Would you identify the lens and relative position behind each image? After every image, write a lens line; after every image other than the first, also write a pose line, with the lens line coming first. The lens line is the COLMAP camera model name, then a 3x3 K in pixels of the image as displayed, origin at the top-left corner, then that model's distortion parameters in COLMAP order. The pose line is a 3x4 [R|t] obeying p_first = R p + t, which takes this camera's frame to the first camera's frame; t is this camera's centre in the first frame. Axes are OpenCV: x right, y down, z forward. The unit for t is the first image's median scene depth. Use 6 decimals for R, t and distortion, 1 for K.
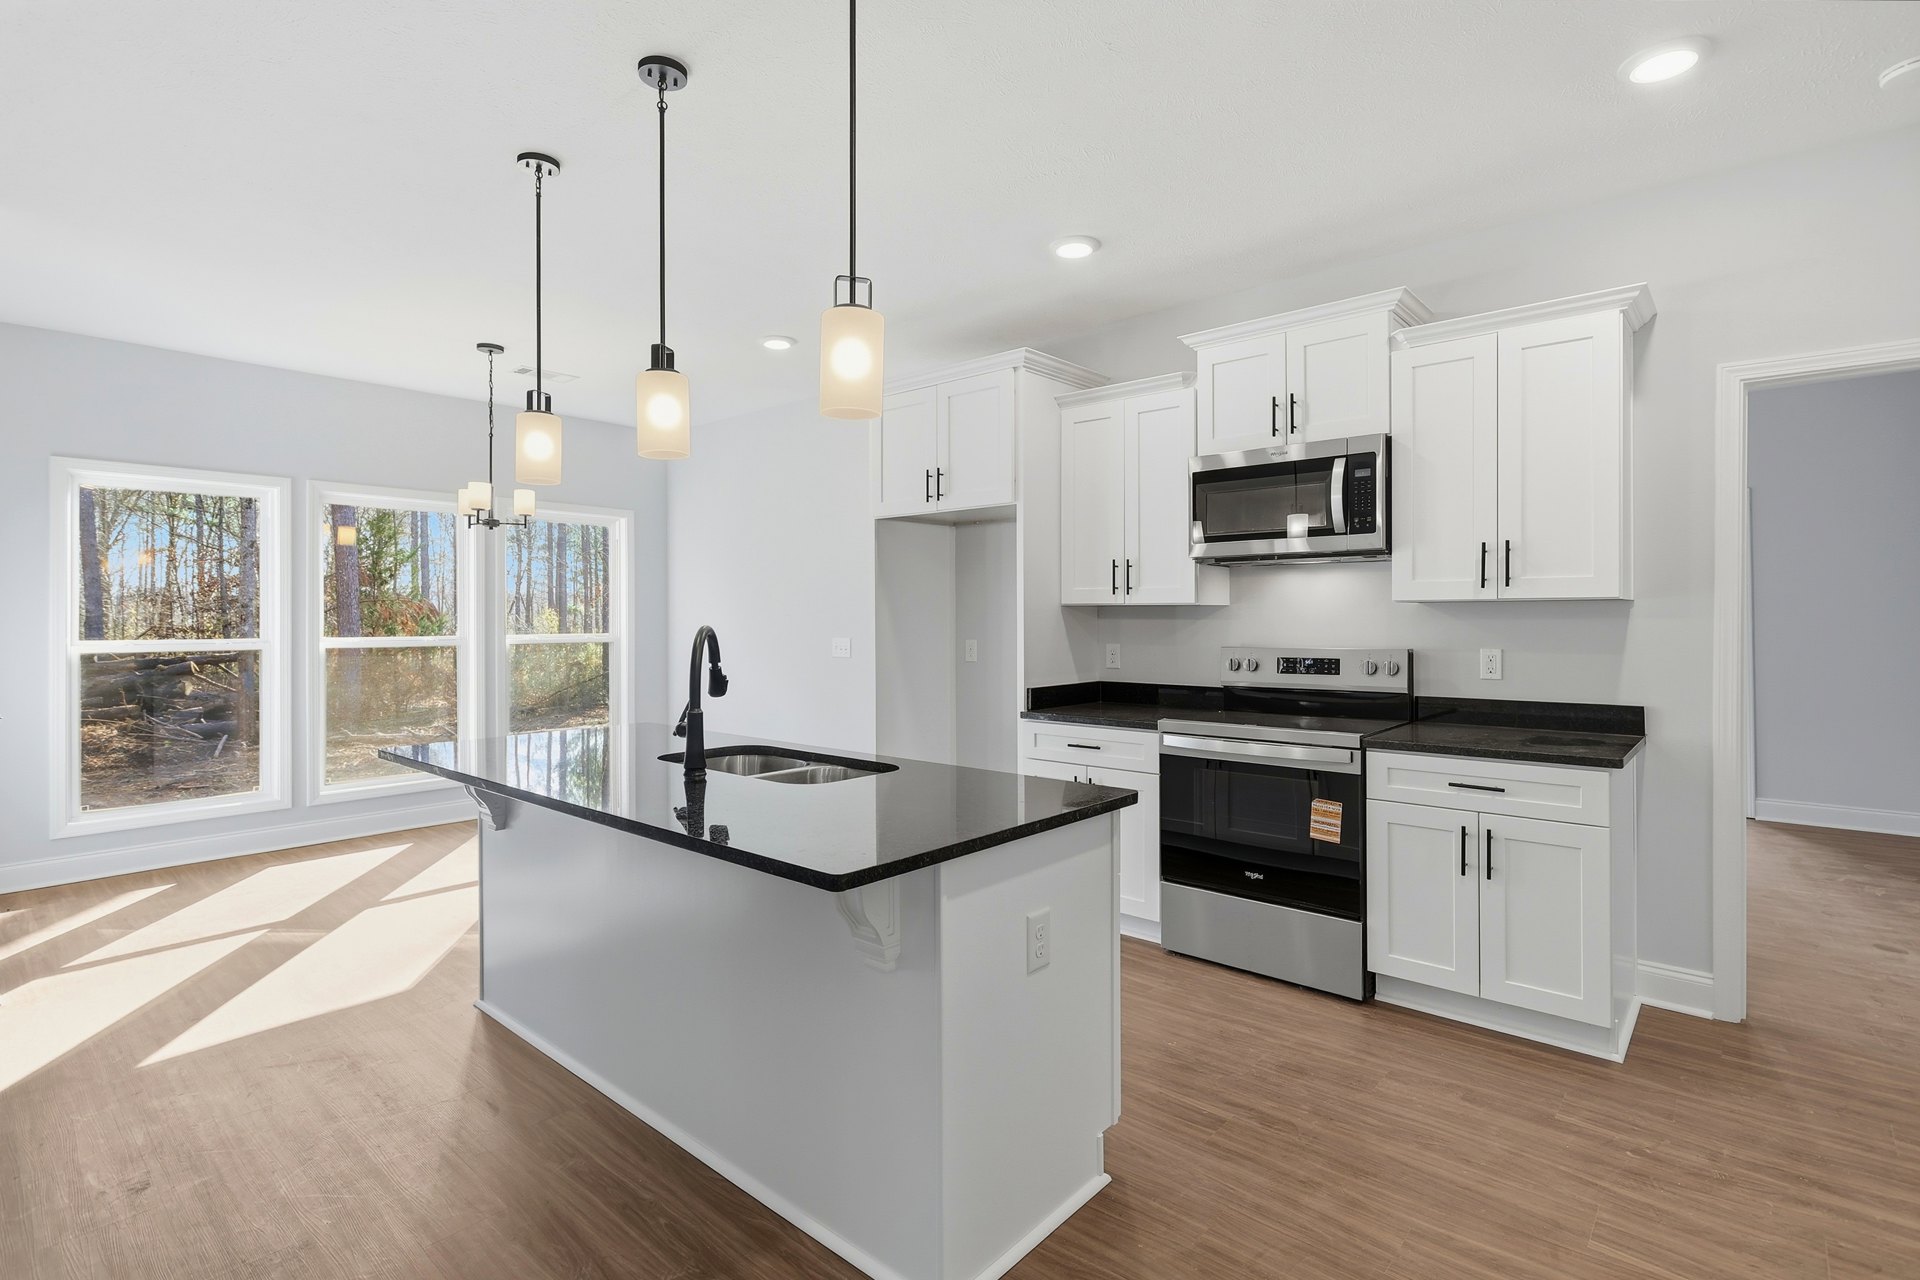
lens RADIAL K [[926.6, 0, 957.1], [0, 926.6, 626.7], [0, 0, 1]] dist [0.002535, 0.000545]
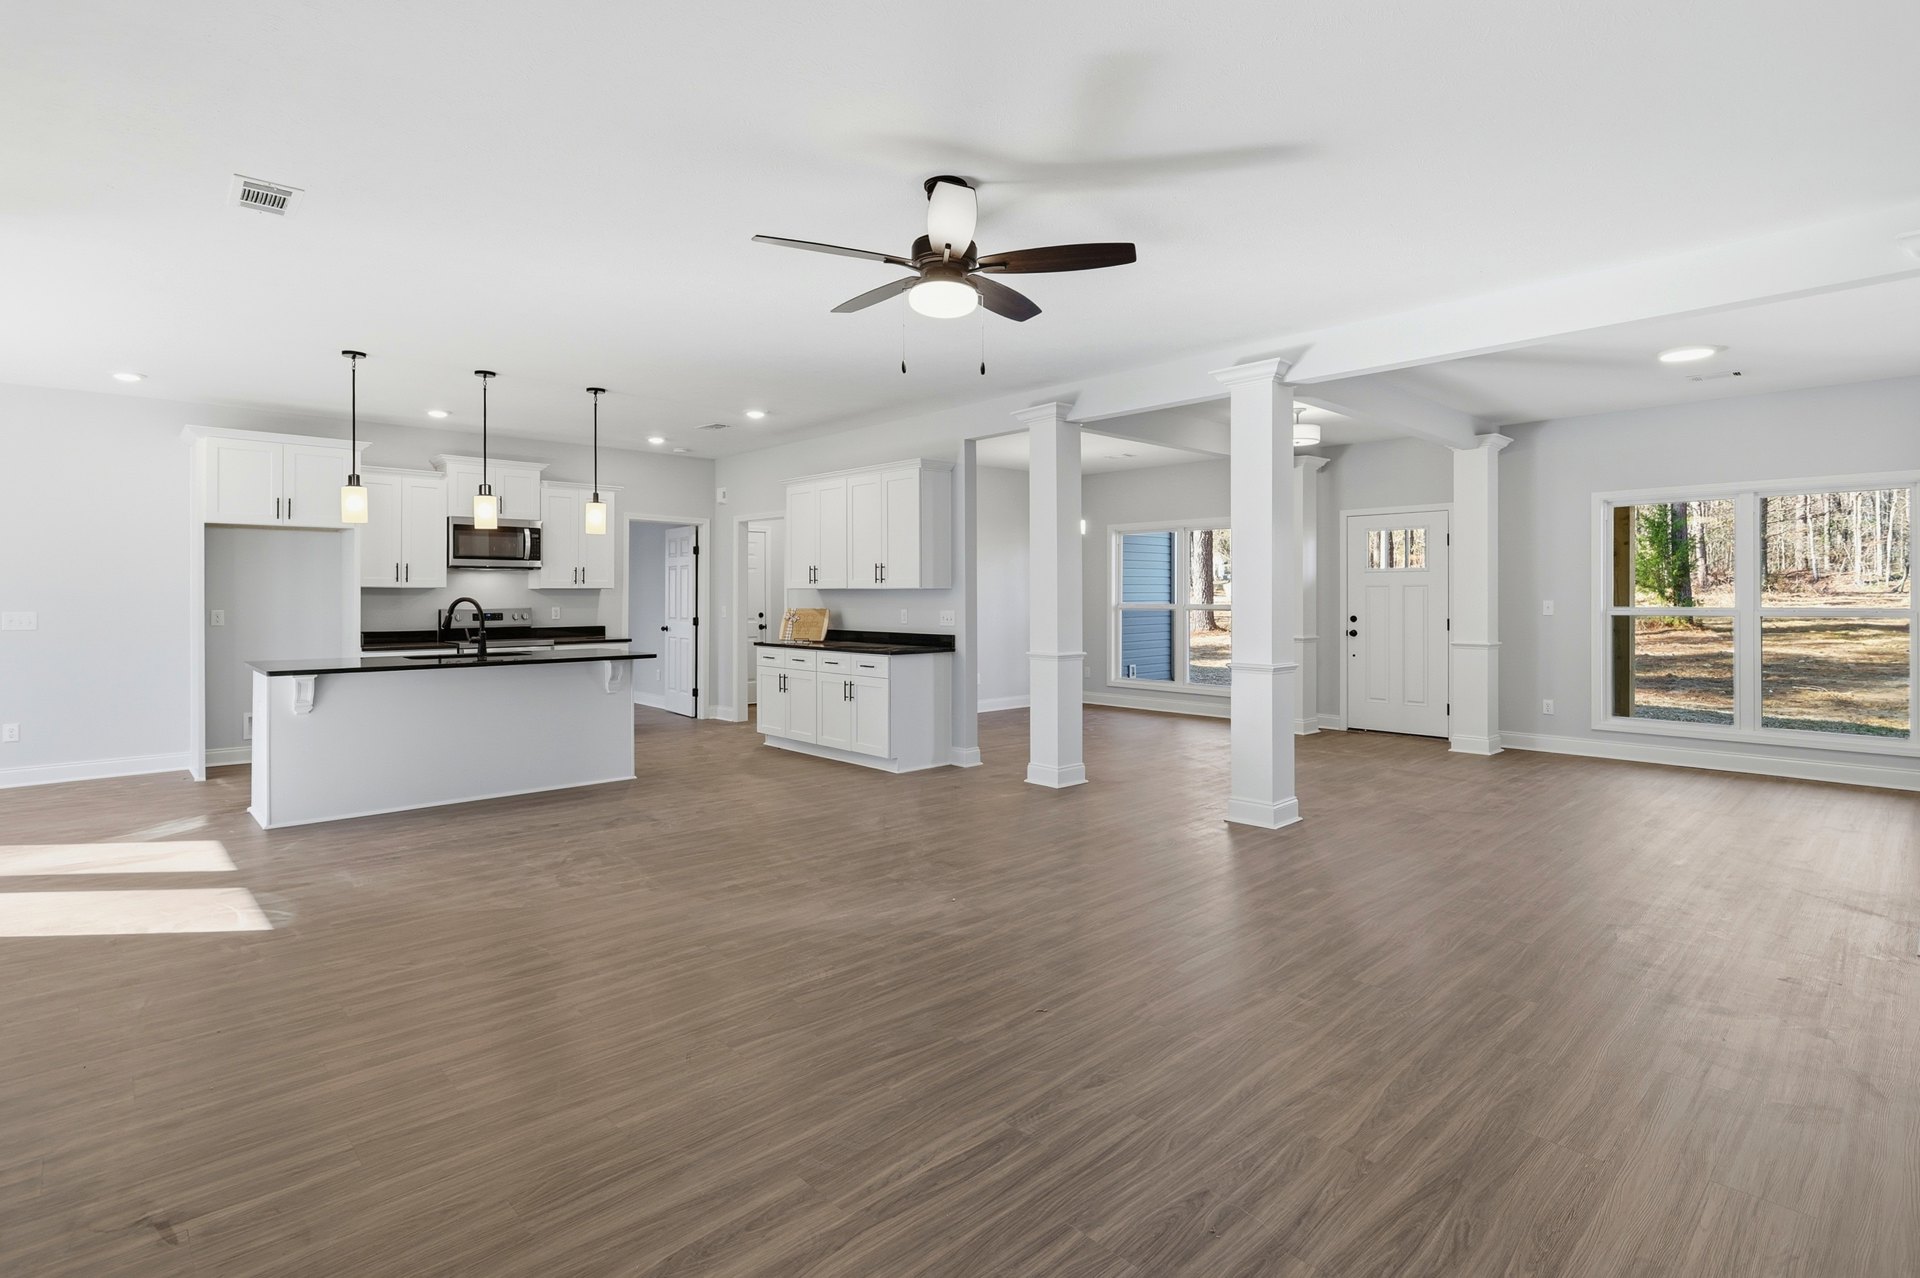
lens RADIAL K [[926.6, 0, 958.9], [0, 926.6, 620.0], [0, 0, 1]] dist [0.002535, 0.000545]
pose [[0.103292, -0.021066, 0.994428, -1.189329], [0.011916, 0.999730, 0.019941, 0.013603], [-0.994580, 0.009790, 0.103515, -0.234601]]
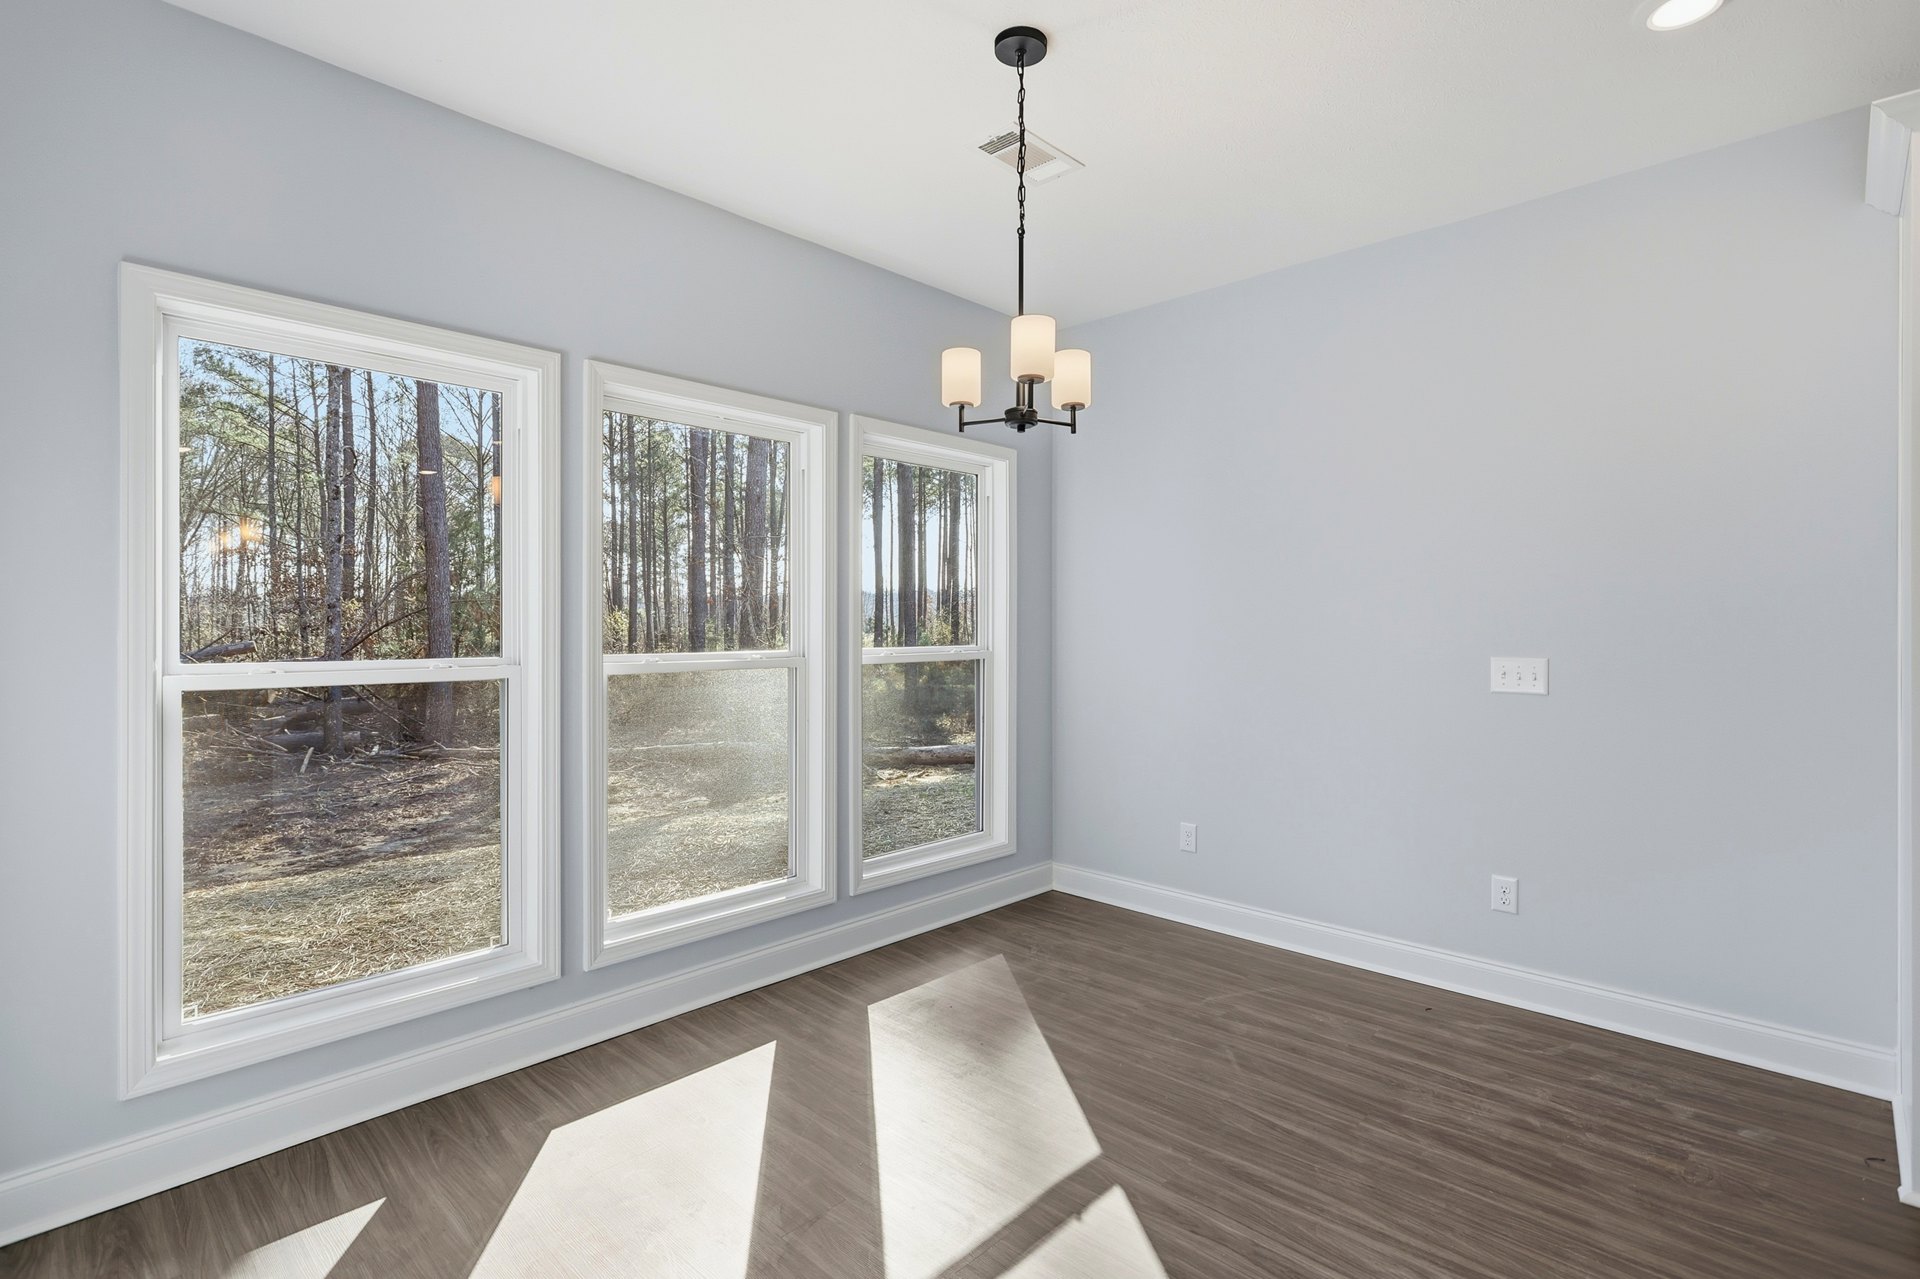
lens RADIAL K [[926.6, 0, 962.5], [0, 926.6, 628.4], [0, 0, 1]] dist [0.002535, 0.000545]
pose [[0.999156, 0.002382, -0.041002, -0.463368], [-0.002421, 0.999997, -0.000902, -0.003964], [0.041000, 0.001001, 0.999159, 0.477749]]
